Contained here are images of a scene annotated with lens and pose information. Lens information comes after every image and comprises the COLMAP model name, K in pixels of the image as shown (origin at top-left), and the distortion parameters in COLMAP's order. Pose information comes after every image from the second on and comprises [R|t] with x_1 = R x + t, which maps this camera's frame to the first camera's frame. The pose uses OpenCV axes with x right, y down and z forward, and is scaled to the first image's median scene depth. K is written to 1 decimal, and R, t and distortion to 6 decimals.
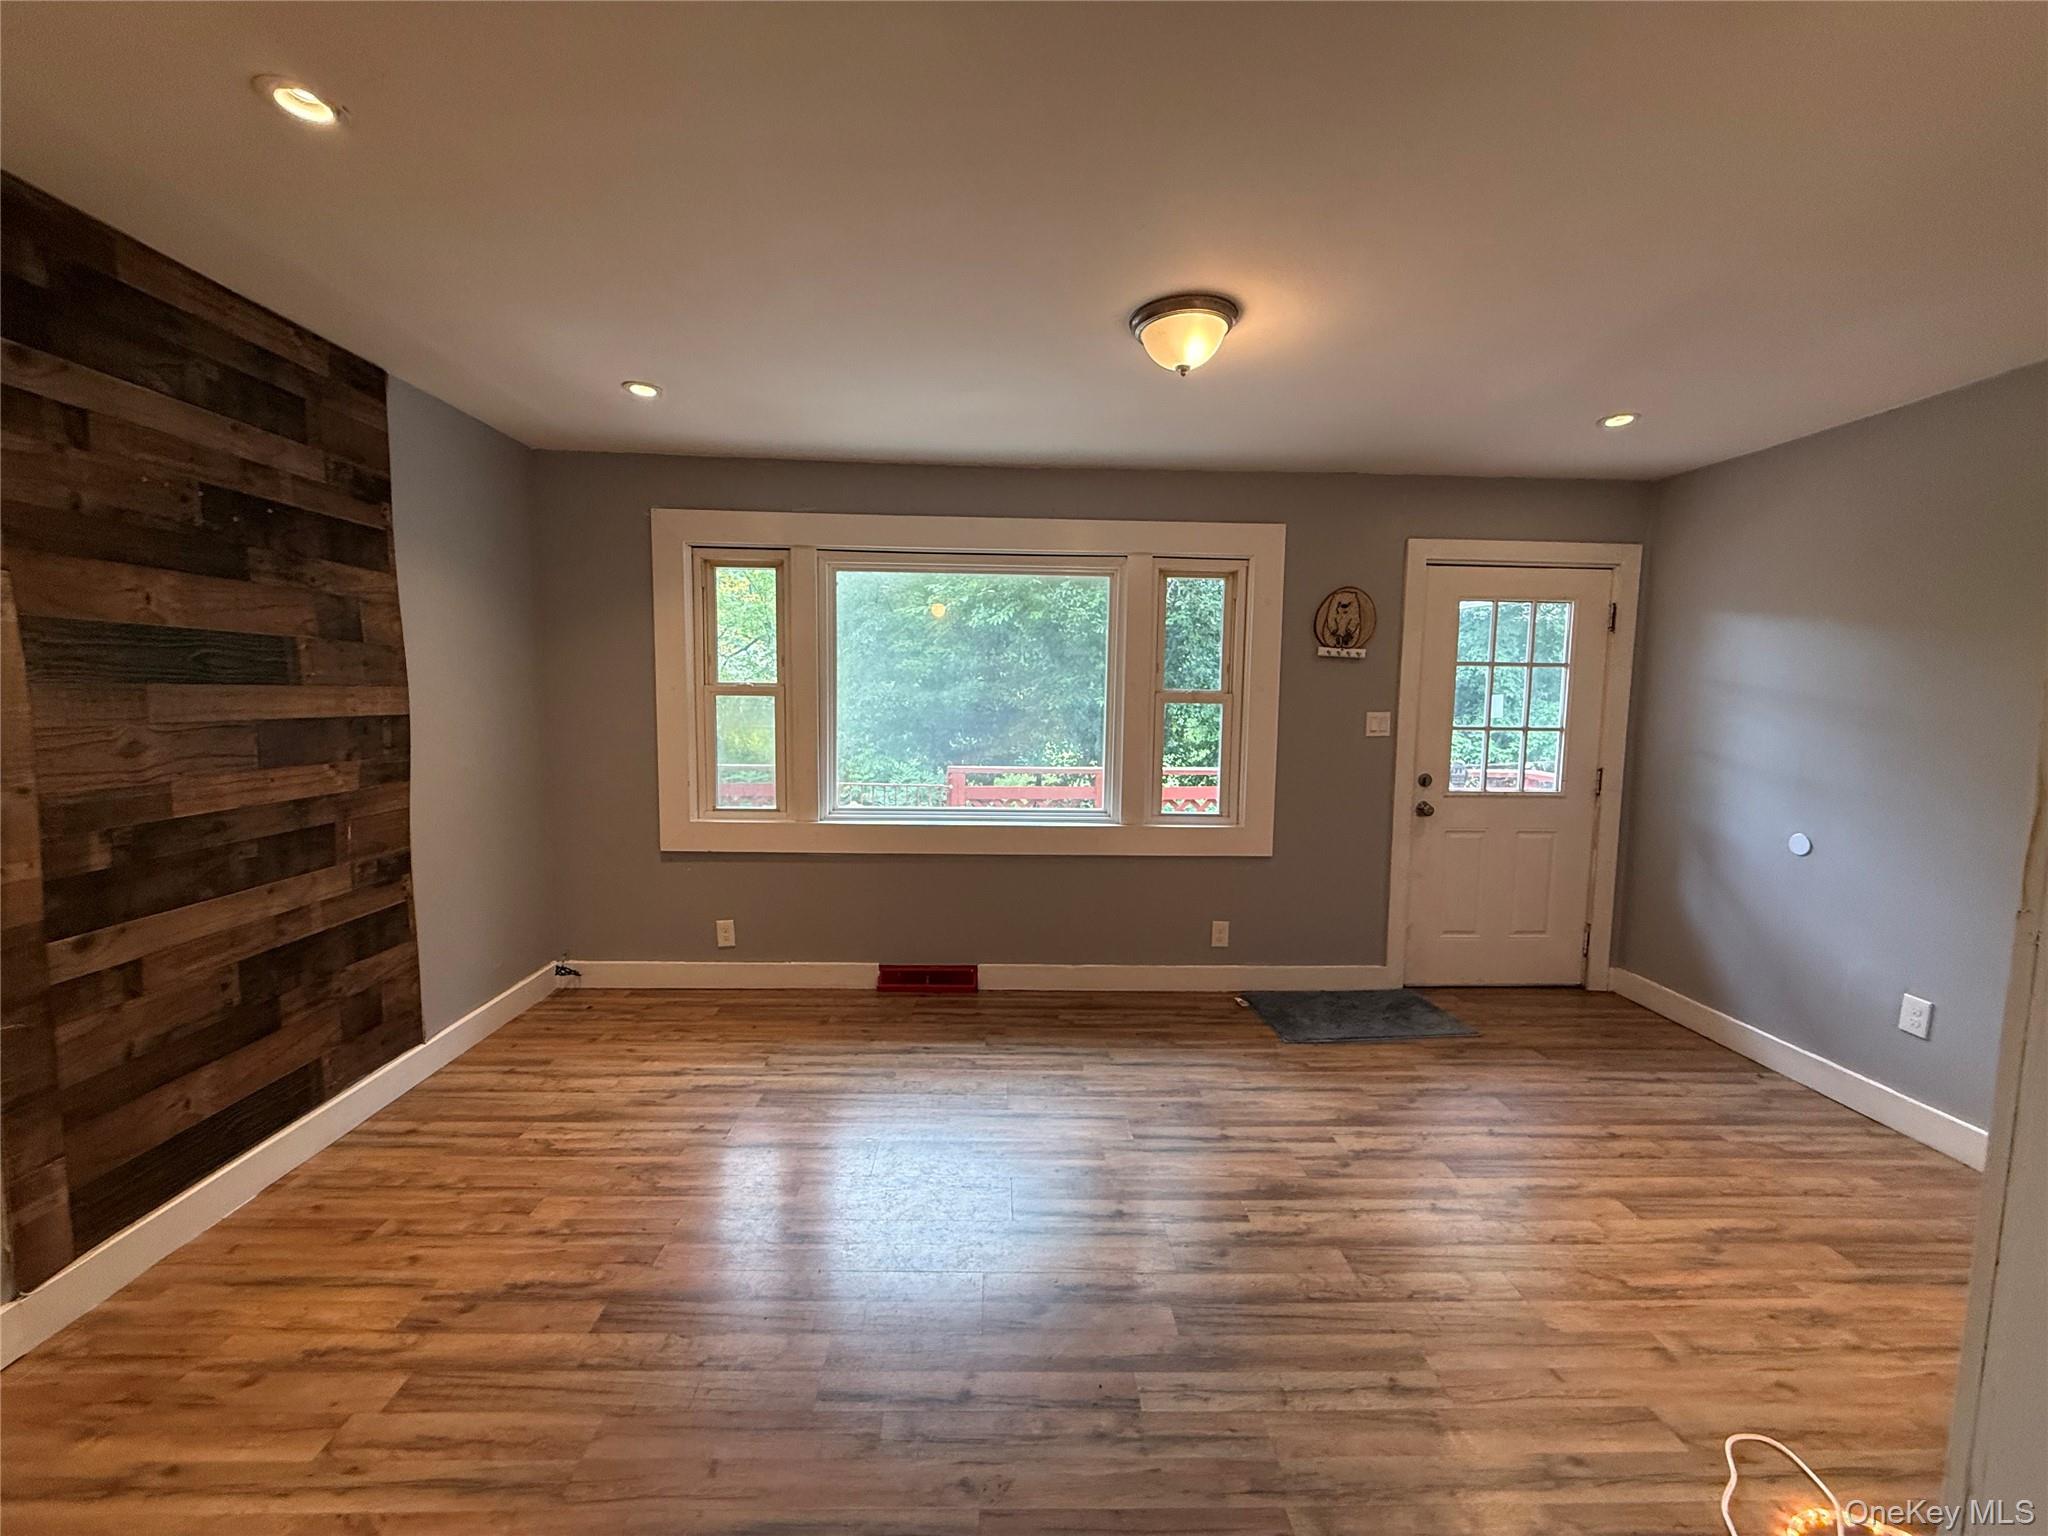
lens RADIAL K [[813.3, 0, 1018.2], [0, 813.3, 769.0], [0, 0, 1]] dist [0.000843, 0.000239]
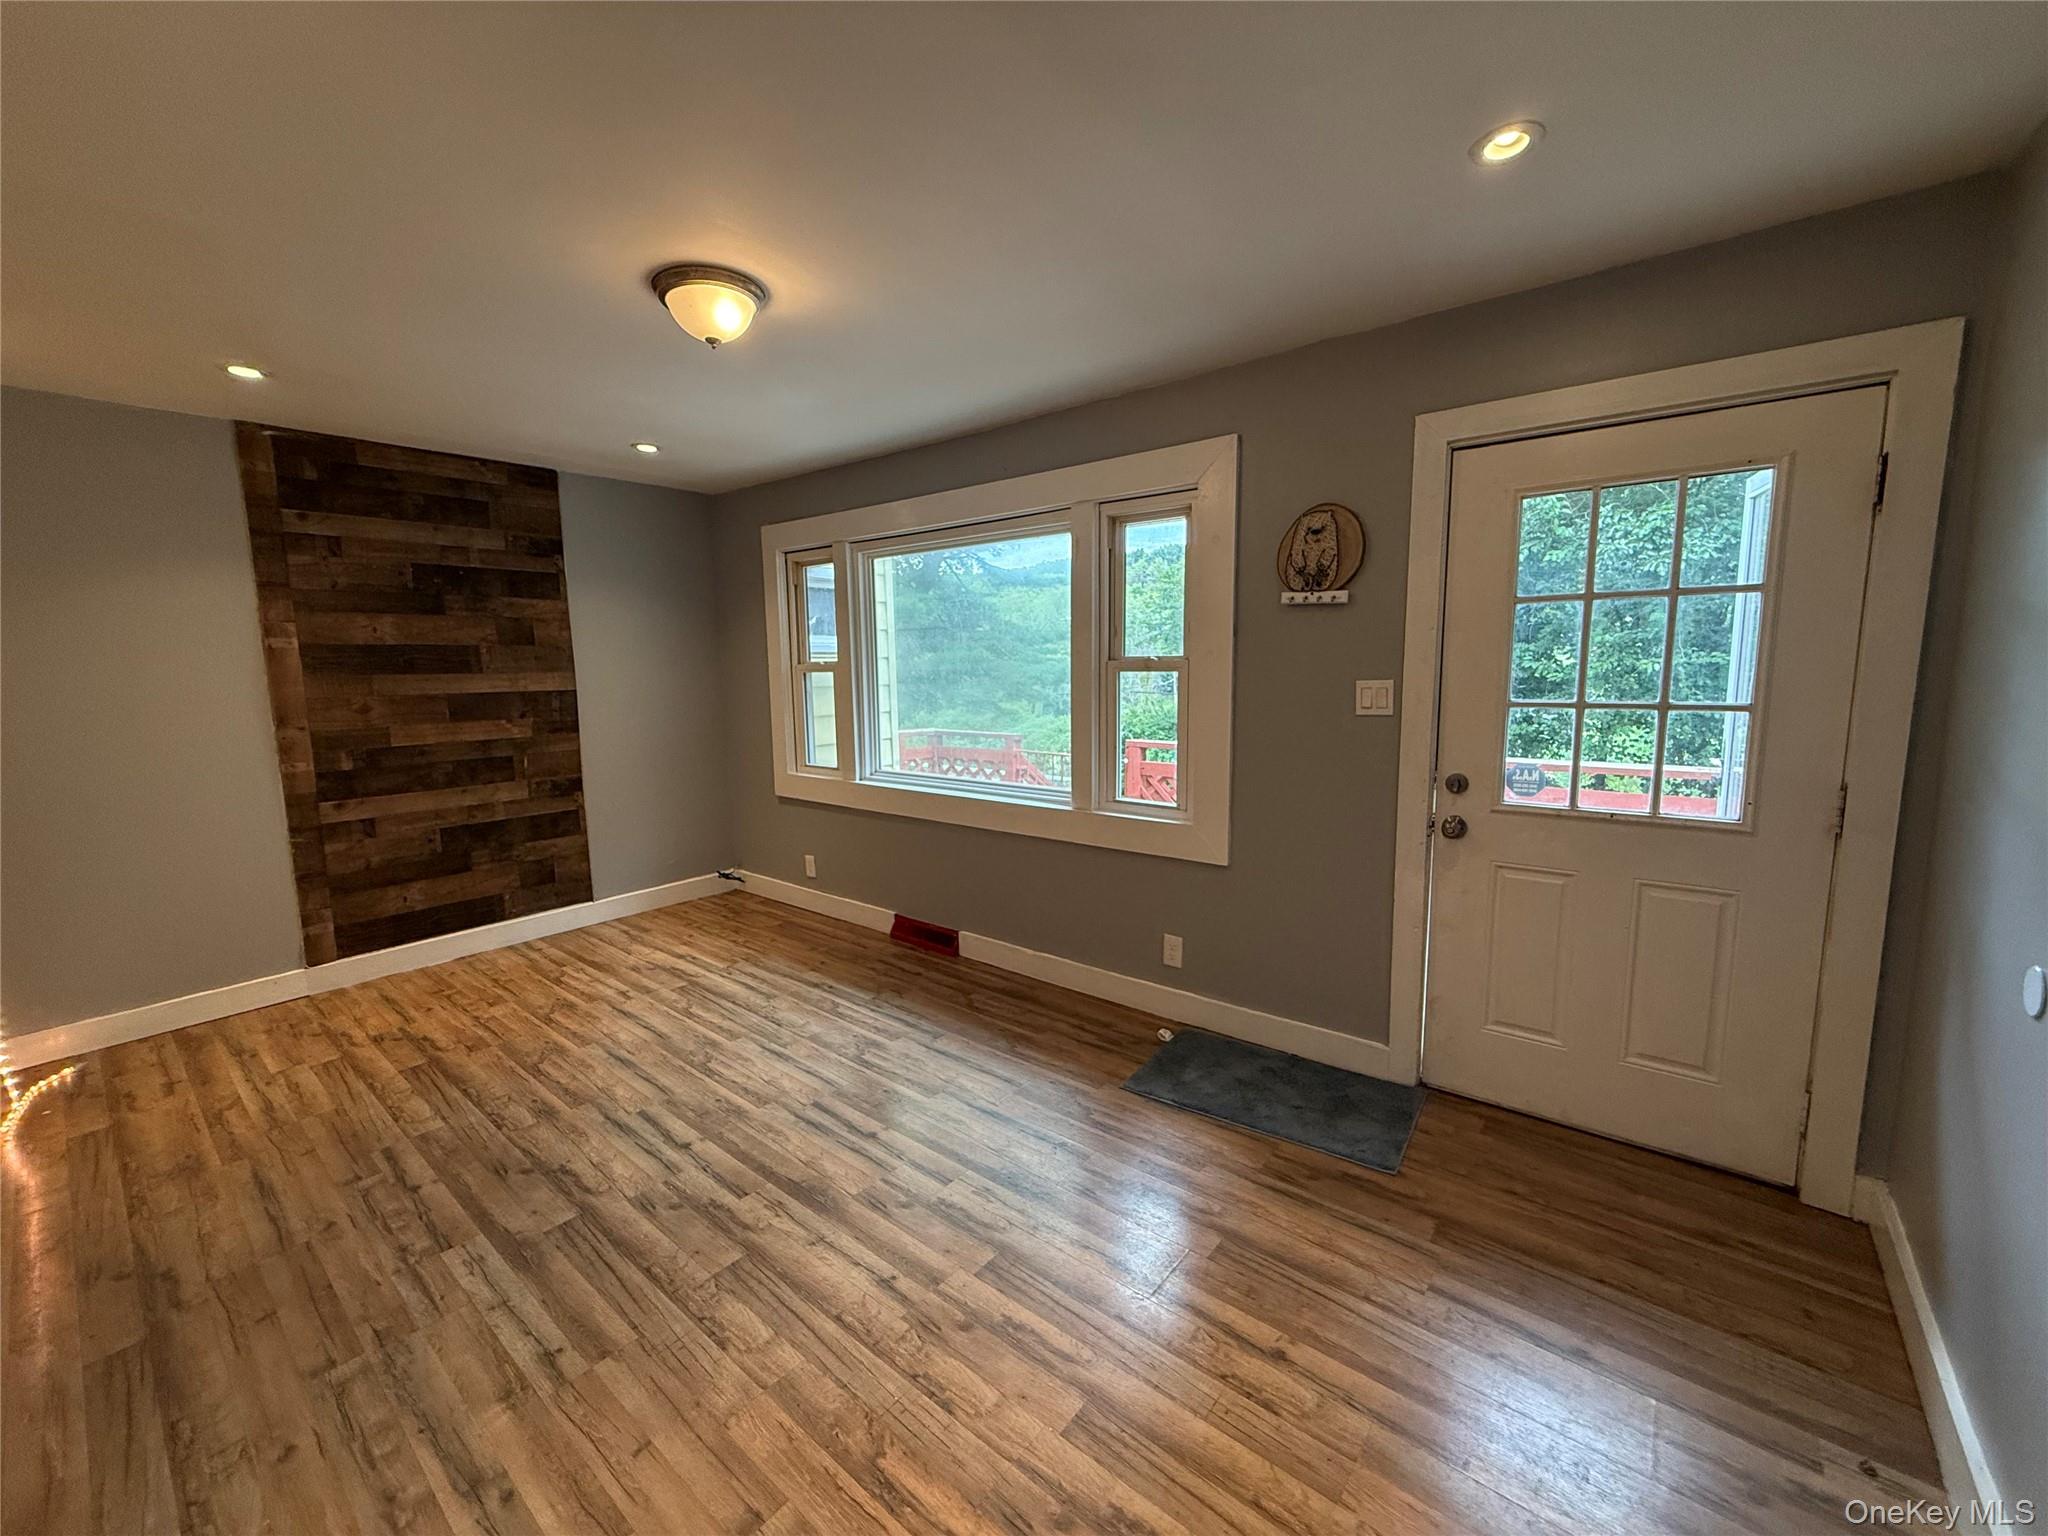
lens RADIAL K [[813.3, 0, 1018.2], [0, 813.3, 769.0], [0, 0, 1]] dist [0.000843, 0.000239]
pose [[0.752539, 0.060235, -0.655788, 0.992239], [-0.036718, 0.998097, 0.049541, -0.025743], [0.657524, -0.013203, 0.753318, 0.411546]]
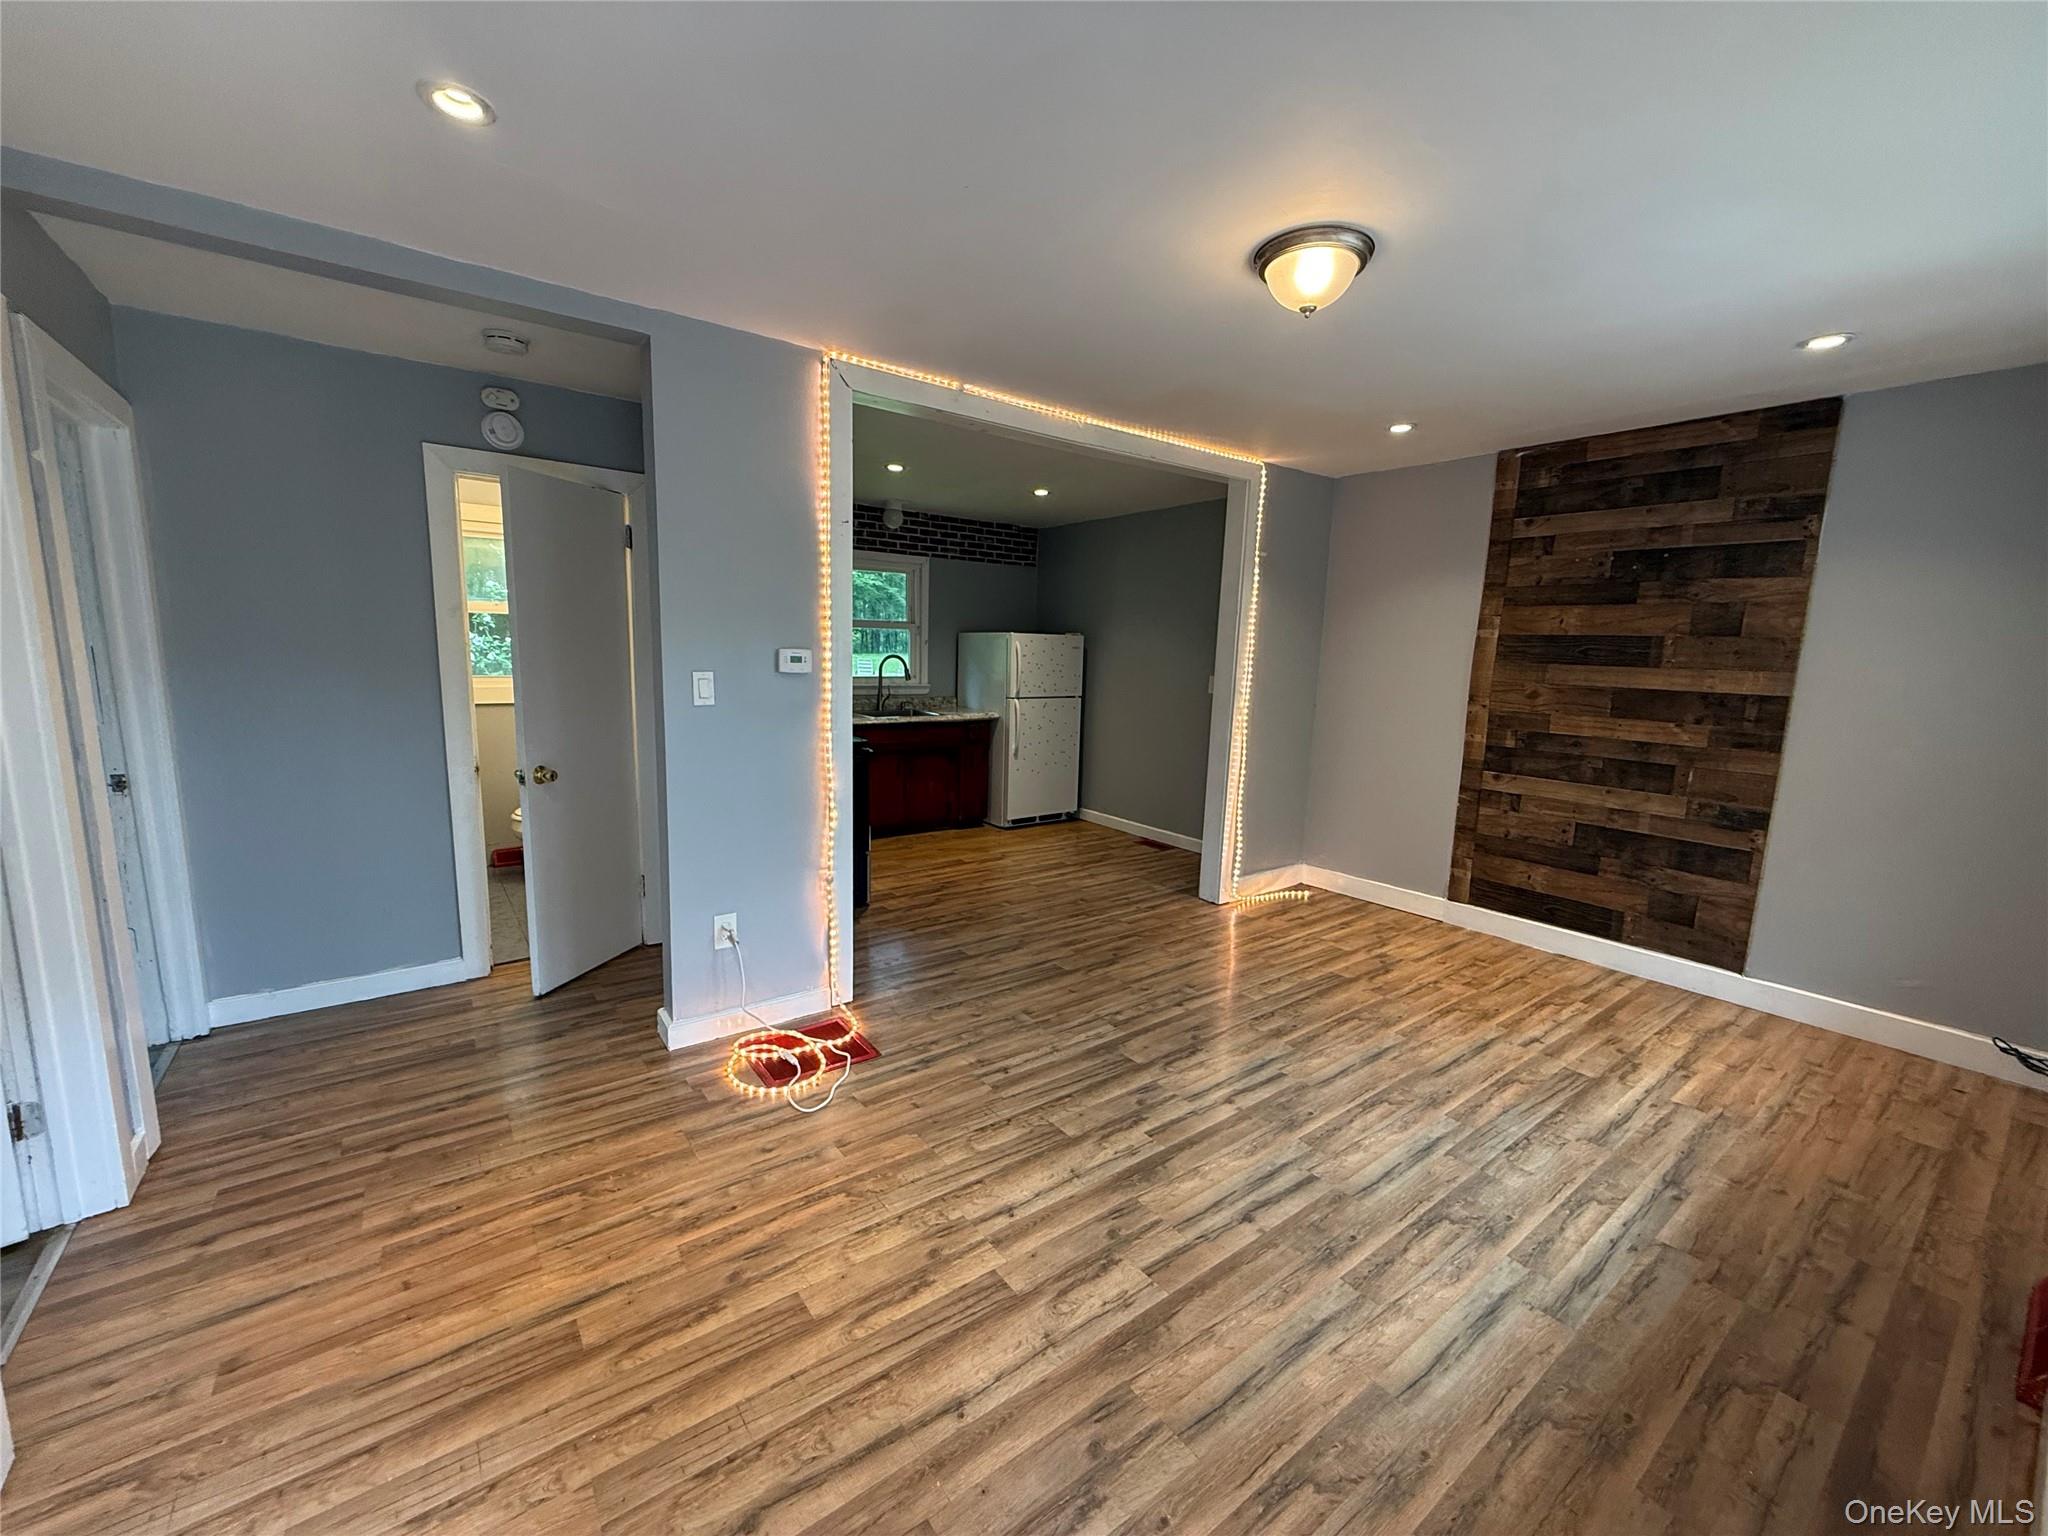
lens RADIAL K [[813.3, 0, 1018.2], [0, 813.3, 769.0], [0, 0, 1]] dist [0.000843, 0.000239]
pose [[-0.816840, 0.051240, -0.574584, 0.884118], [-0.093732, 0.971021, 0.219845, -0.128231], [0.569198, 0.233436, -0.788366, 1.417502]]
